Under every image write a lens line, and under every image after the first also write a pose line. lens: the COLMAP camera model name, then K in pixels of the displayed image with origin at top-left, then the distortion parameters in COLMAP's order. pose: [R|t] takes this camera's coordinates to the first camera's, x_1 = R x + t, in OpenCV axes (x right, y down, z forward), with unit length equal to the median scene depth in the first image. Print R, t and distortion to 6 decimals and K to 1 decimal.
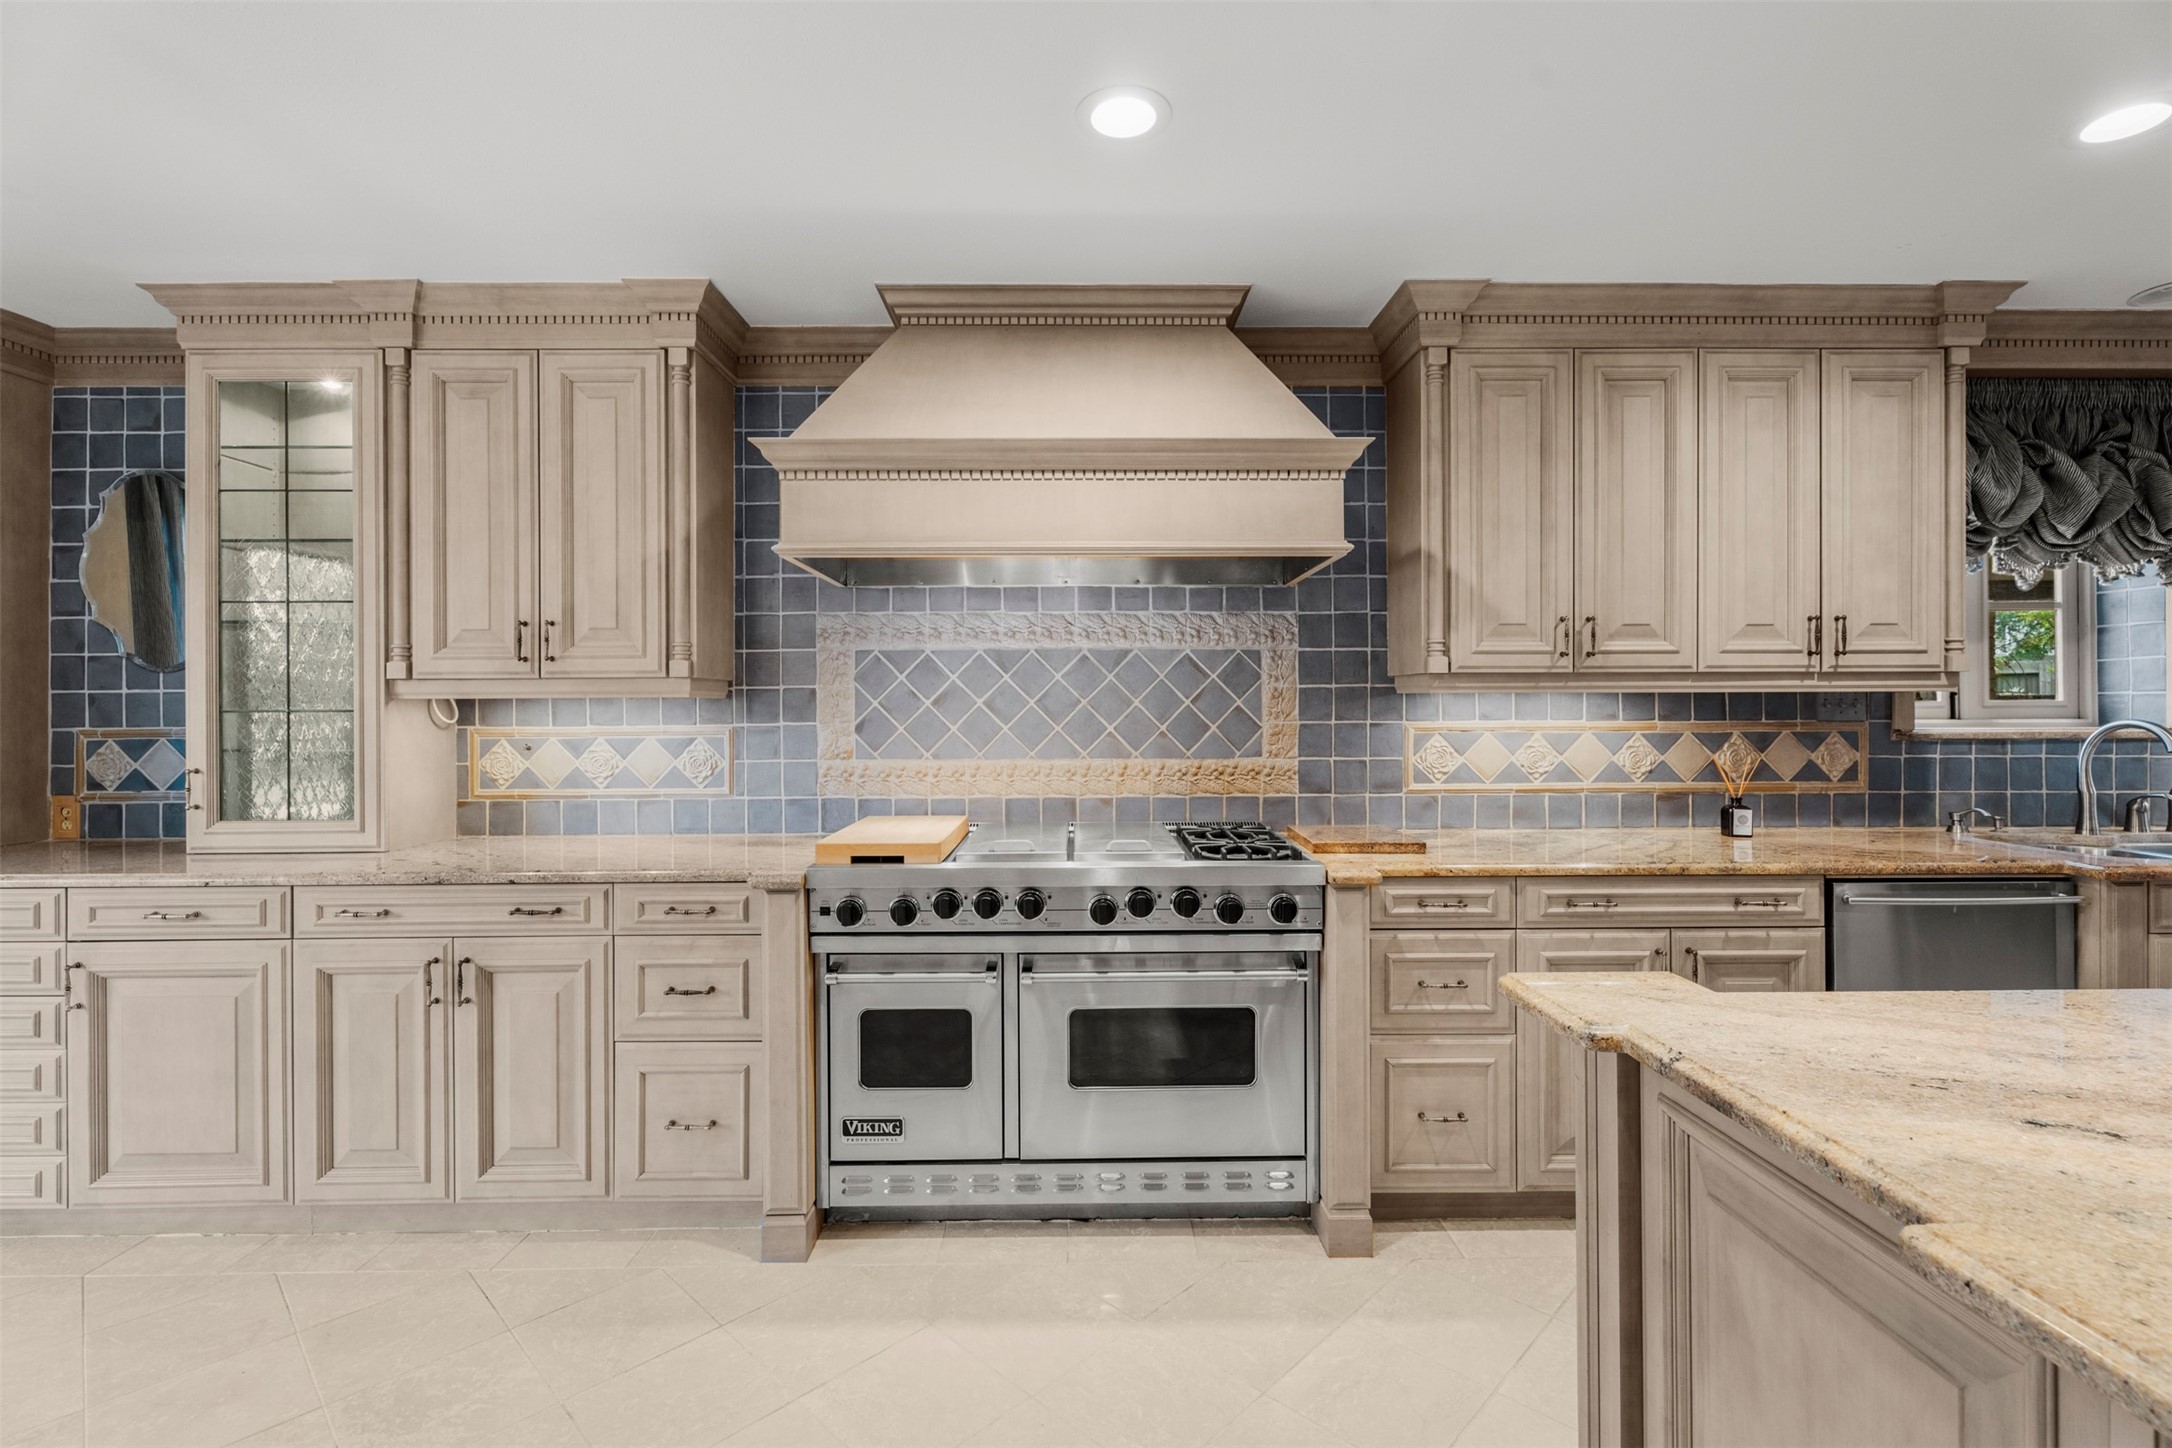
lens RADIAL K [[969.2, 0, 1089.3], [0, 969.2, 707.8], [0, 0, 1]] dist [0.000141, -0.000199]
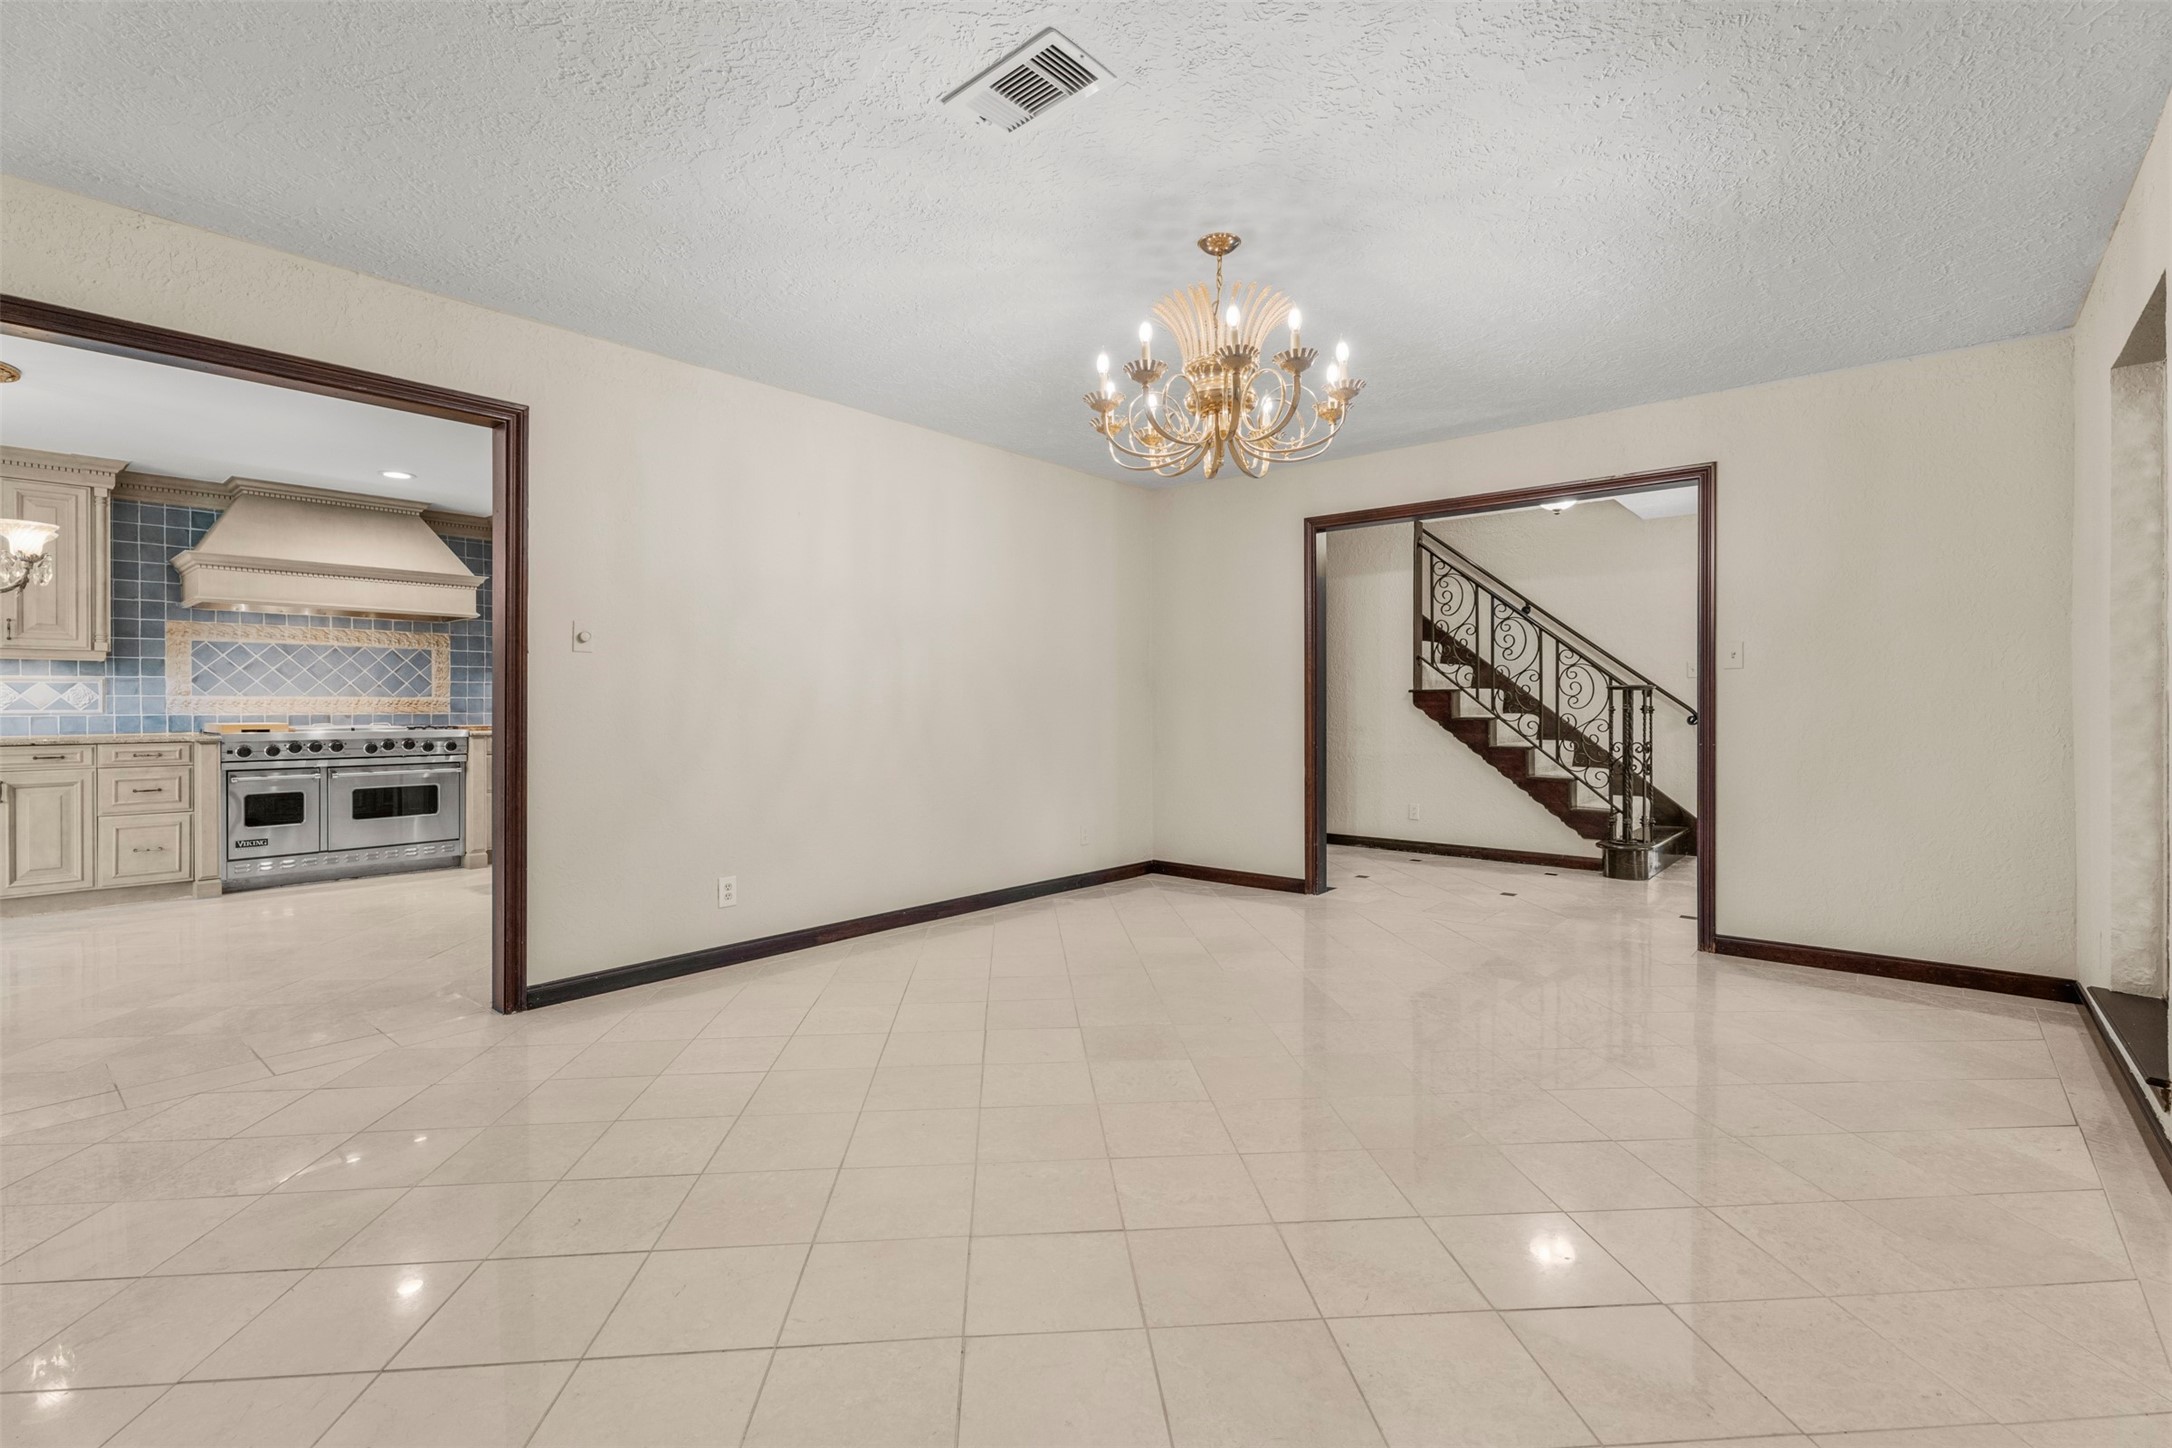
lens RADIAL K [[969.2, 0, 1088.4], [0, 969.2, 704.4], [0, 0, 1]] dist [0.000141, -0.000199]
pose [[0.658379, 0.003850, 0.752677, -0.658853], [-0.001481, 0.999992, -0.003820, 0.095031], [-0.752685, 0.001400, 0.658379, -2.107979]]
